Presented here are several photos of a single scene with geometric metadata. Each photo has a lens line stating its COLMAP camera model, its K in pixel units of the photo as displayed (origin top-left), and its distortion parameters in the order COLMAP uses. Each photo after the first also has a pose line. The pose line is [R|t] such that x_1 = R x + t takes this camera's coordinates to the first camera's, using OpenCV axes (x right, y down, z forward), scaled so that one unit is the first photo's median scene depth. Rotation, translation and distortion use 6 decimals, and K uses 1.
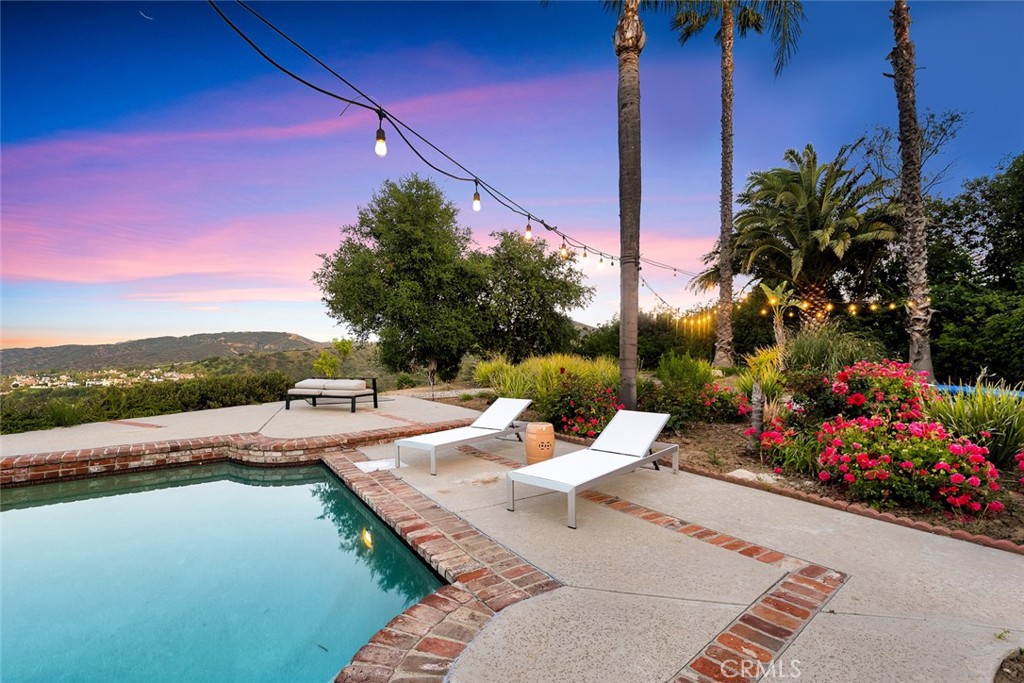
lens RADIAL K [[471.0, 0, 508.6], [0, 471.0, 348.8], [0, 0, 1]] dist [-0.002208, -0.000240]
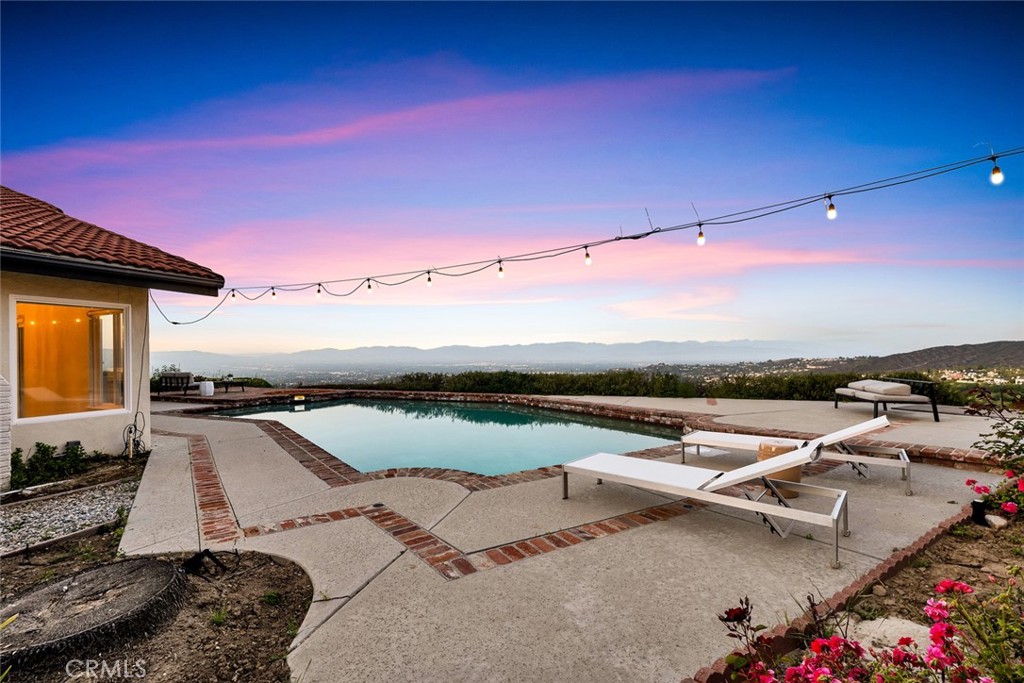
lens RADIAL K [[424.0, 0, 512.0], [0, 424.0, 349.0], [0, 0, 1]] dist [-0.001367, 0.000054]
pose [[-0.039927, -0.016899, -0.999060, 0.450965], [0.023222, 0.999571, -0.017836, 0.001546], [0.998933, -0.023912, -0.039518, 0.326363]]
